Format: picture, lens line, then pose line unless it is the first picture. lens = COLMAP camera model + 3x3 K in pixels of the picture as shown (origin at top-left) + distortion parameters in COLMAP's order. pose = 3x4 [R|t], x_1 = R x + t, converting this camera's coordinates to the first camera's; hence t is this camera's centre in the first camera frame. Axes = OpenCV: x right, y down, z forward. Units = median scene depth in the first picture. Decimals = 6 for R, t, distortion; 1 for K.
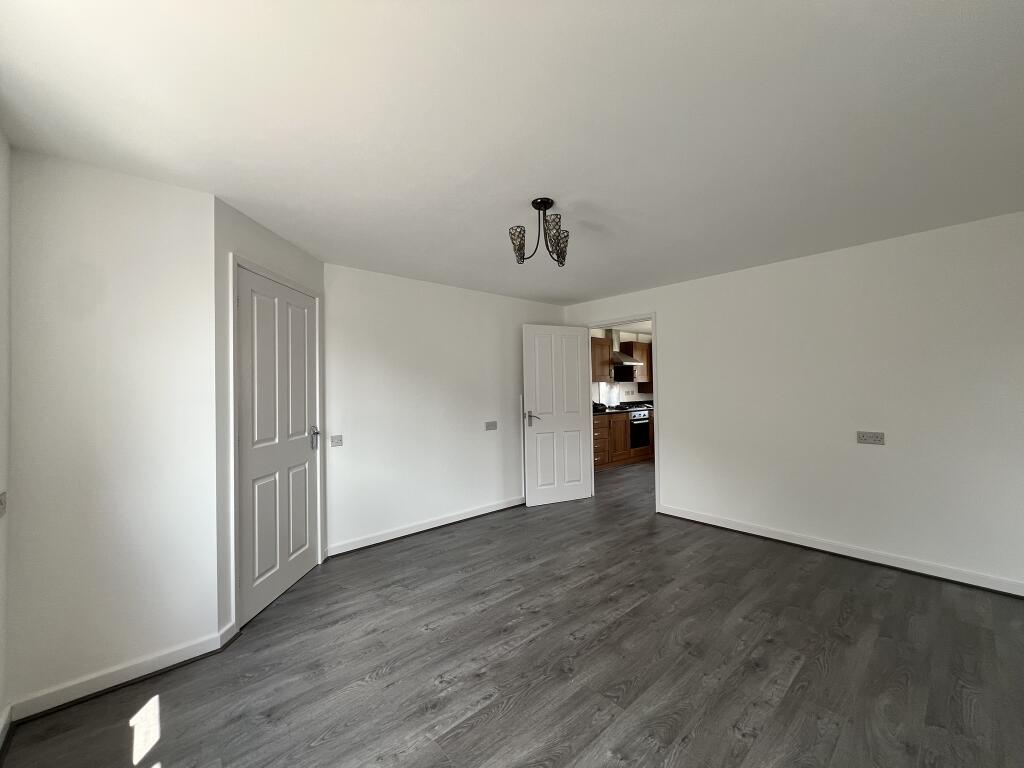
lens RADIAL K [[410.1, 0, 512.0], [0, 410.1, 384.0], [0, 0, 1]] dist [0.001251, 0.000092]
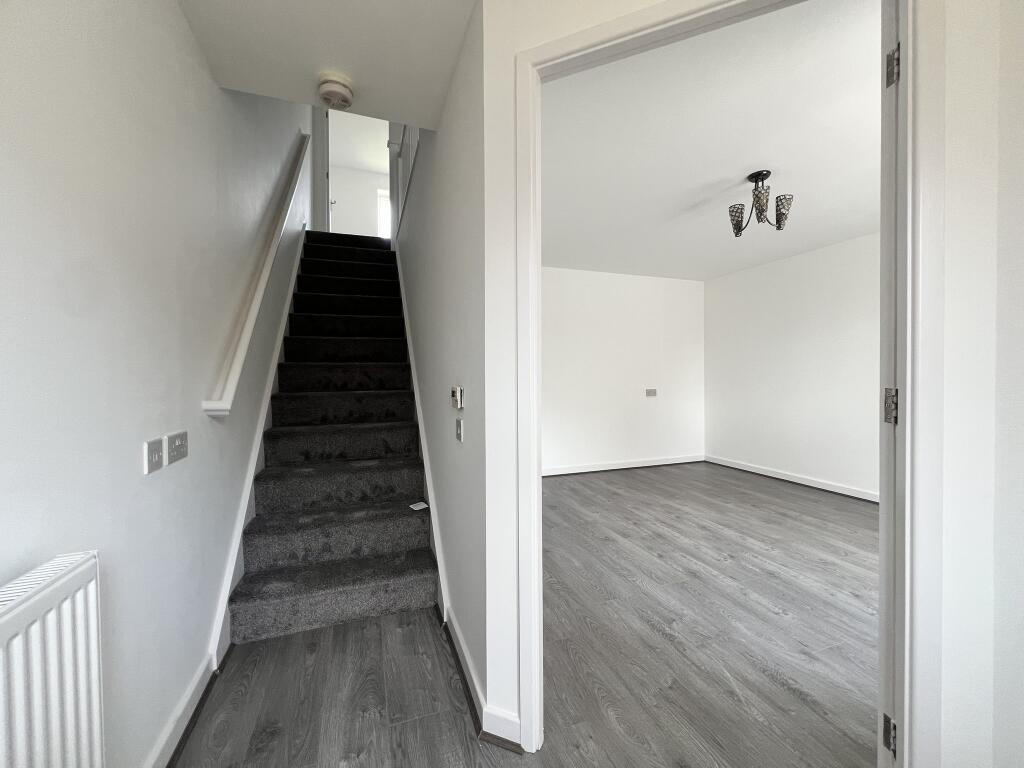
lens RADIAL K [[410.1, 0, 512.0], [0, 410.1, 384.0], [0, 0, 1]] dist [0.001251, 0.000092]
pose [[0.366930, -0.003954, 0.930240, -1.076676], [-0.010405, 0.999911, 0.008355, 0.103985], [-0.930190, -0.012745, 0.366856, 1.087465]]
